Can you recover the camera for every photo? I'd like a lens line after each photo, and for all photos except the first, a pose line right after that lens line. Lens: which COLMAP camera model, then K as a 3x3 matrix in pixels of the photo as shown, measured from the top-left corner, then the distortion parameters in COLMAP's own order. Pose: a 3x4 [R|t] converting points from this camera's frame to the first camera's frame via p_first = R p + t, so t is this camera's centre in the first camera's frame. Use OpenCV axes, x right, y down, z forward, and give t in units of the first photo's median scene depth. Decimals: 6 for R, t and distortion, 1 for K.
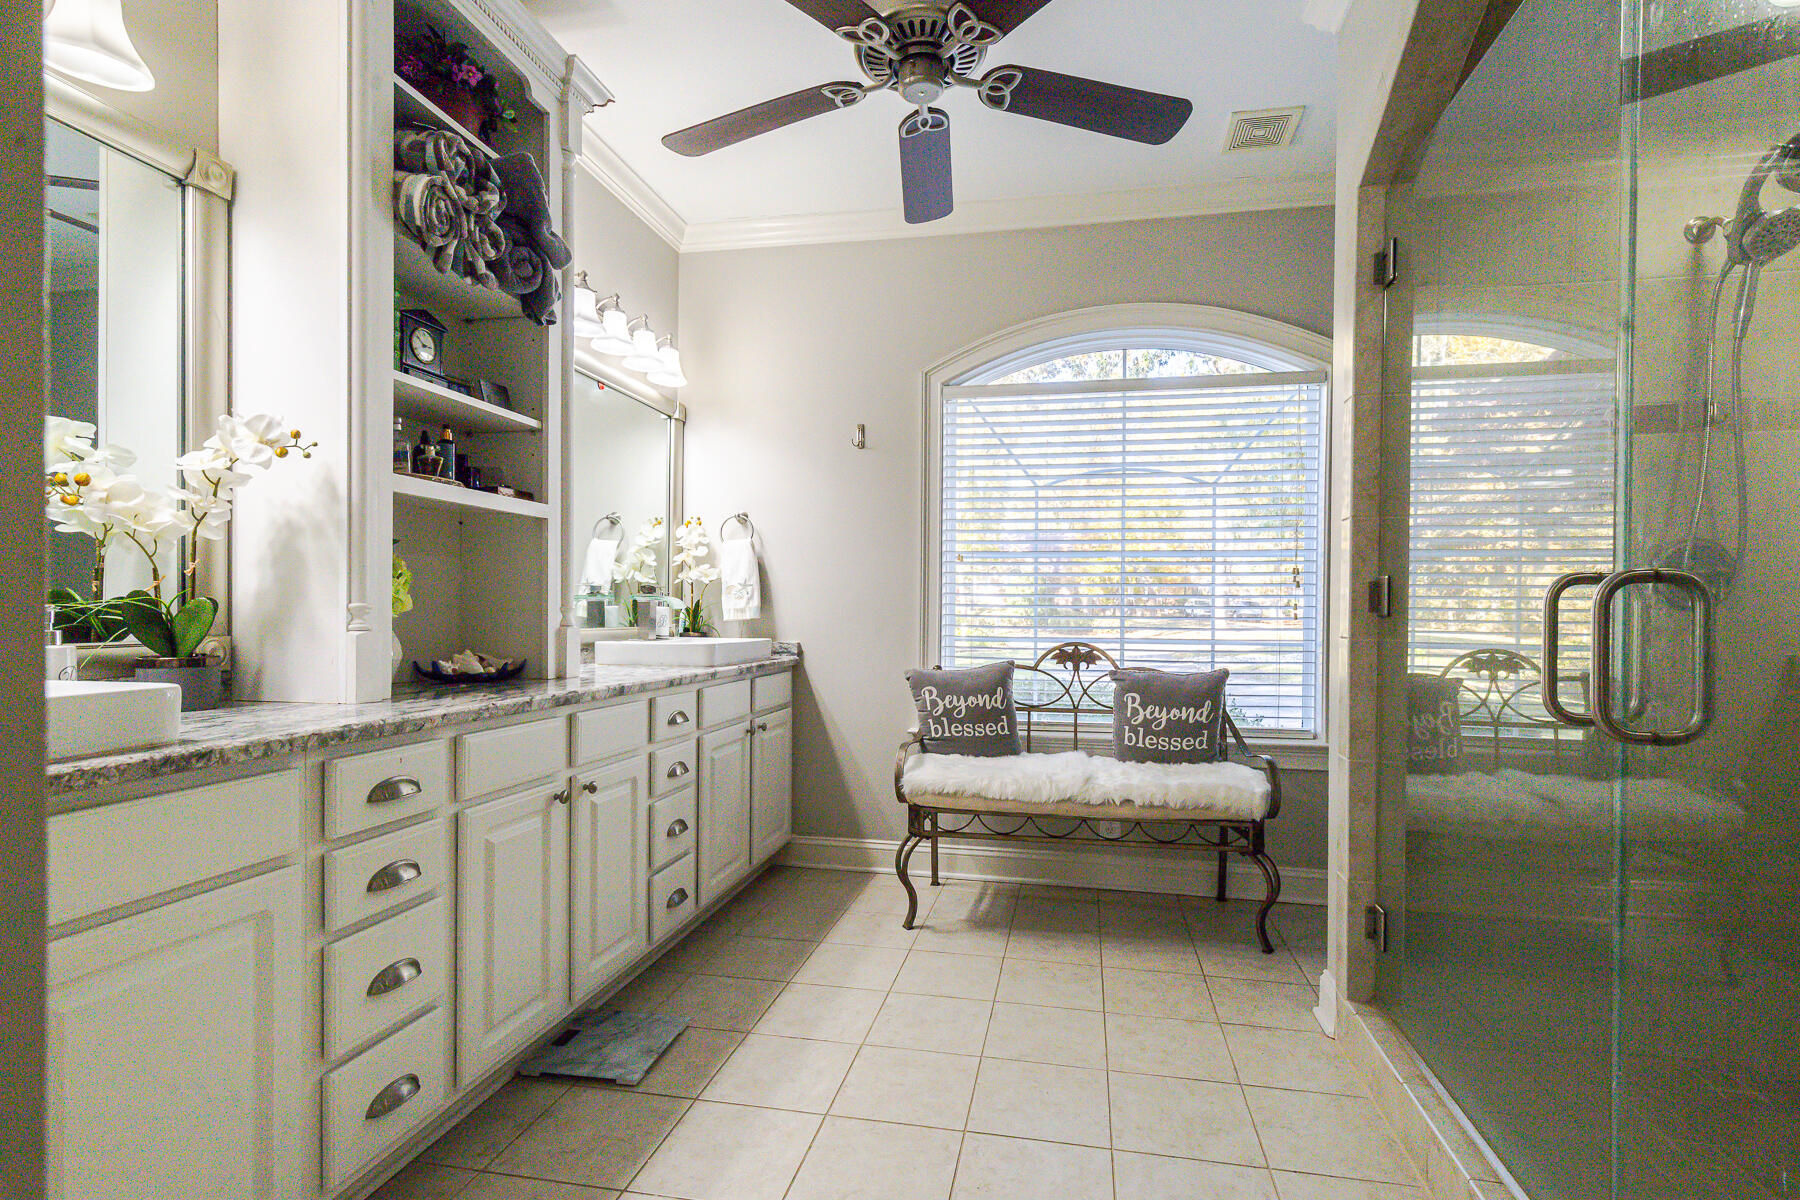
lens RADIAL K [[813.1, 0, 895.1], [0, 813.1, 610.6], [0, 0, 1]] dist [0.001099, -0.000765]
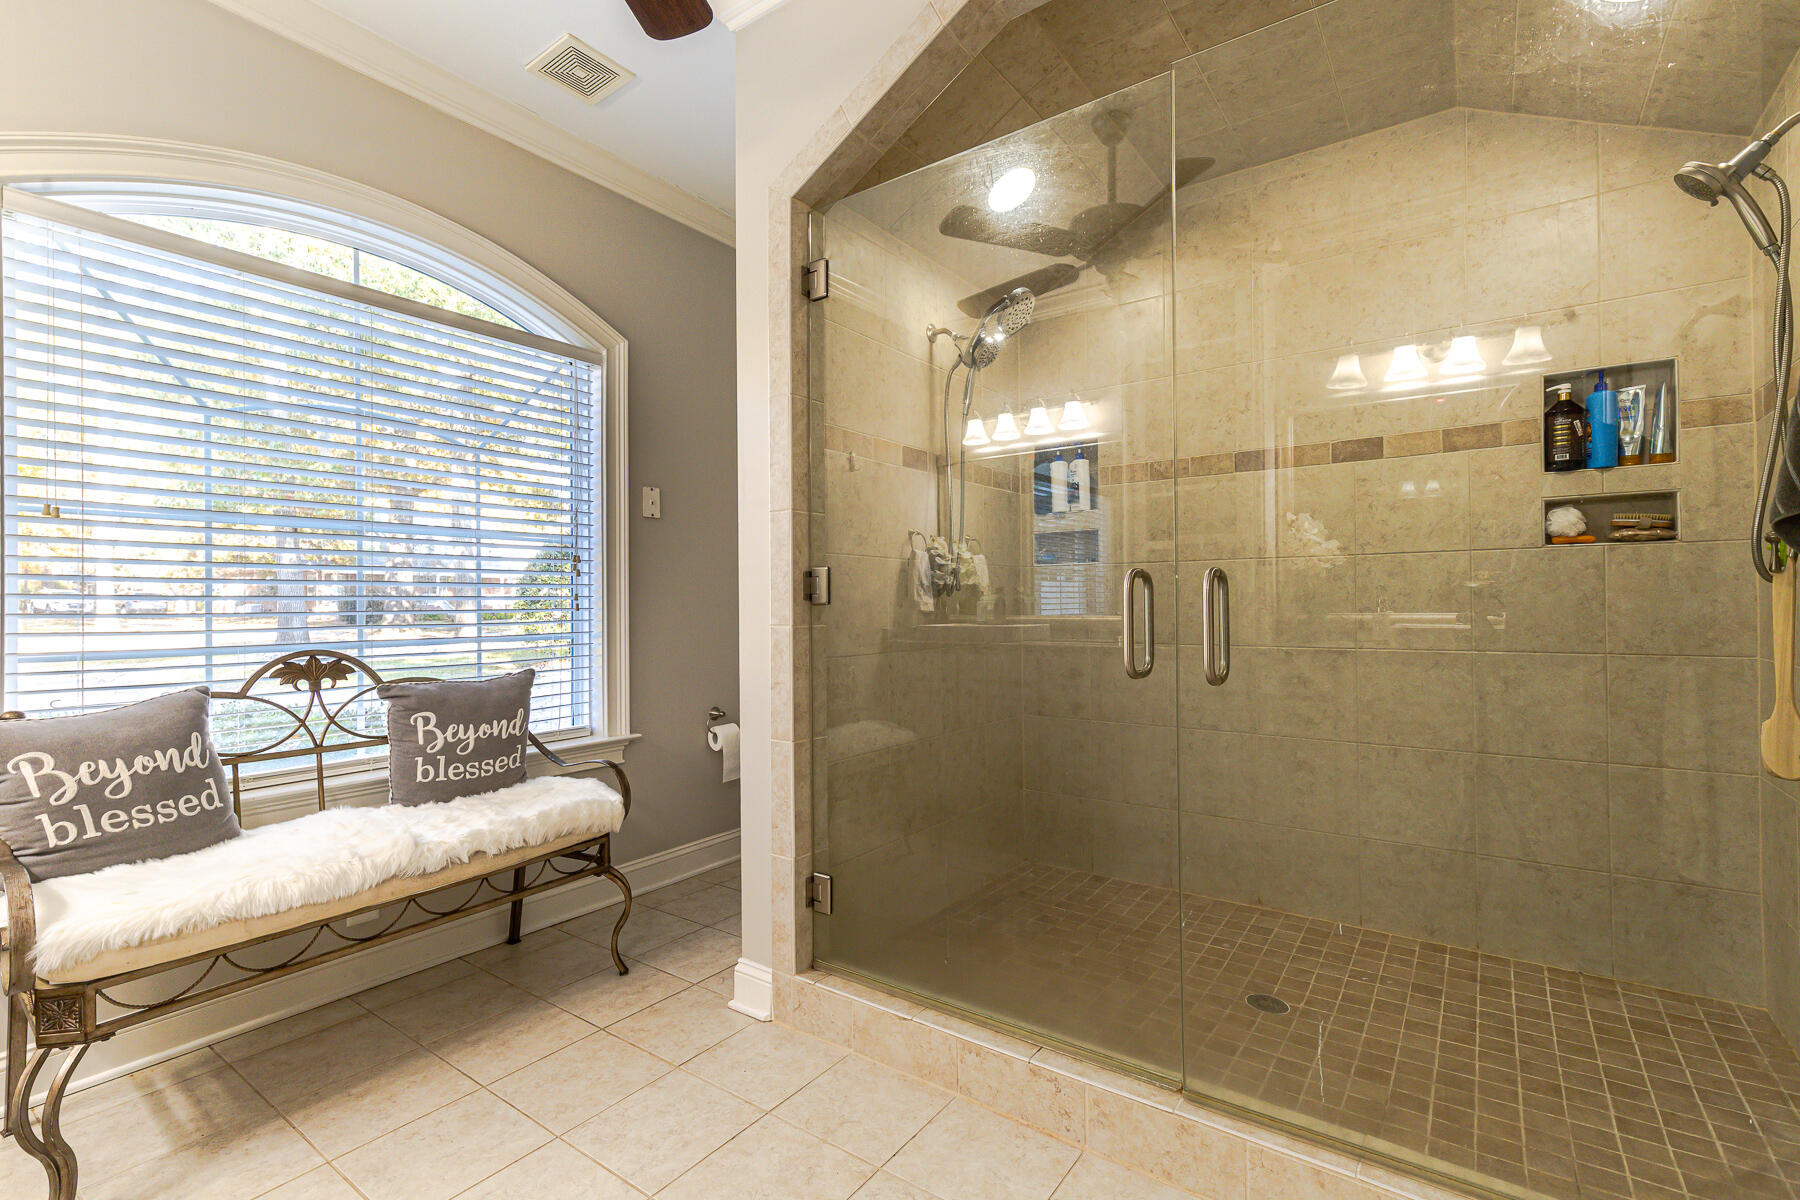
lens RADIAL K [[813.1, 0, 893.7], [0, 813.1, 591.6], [0, 0, 1]] dist [0.001099, -0.000765]
pose [[0.408668, 0.000893, 0.912683, -0.213577], [0.010008, 0.999935, -0.005460, -0.001436], [-0.912628, 0.011366, 0.408632, 0.288321]]
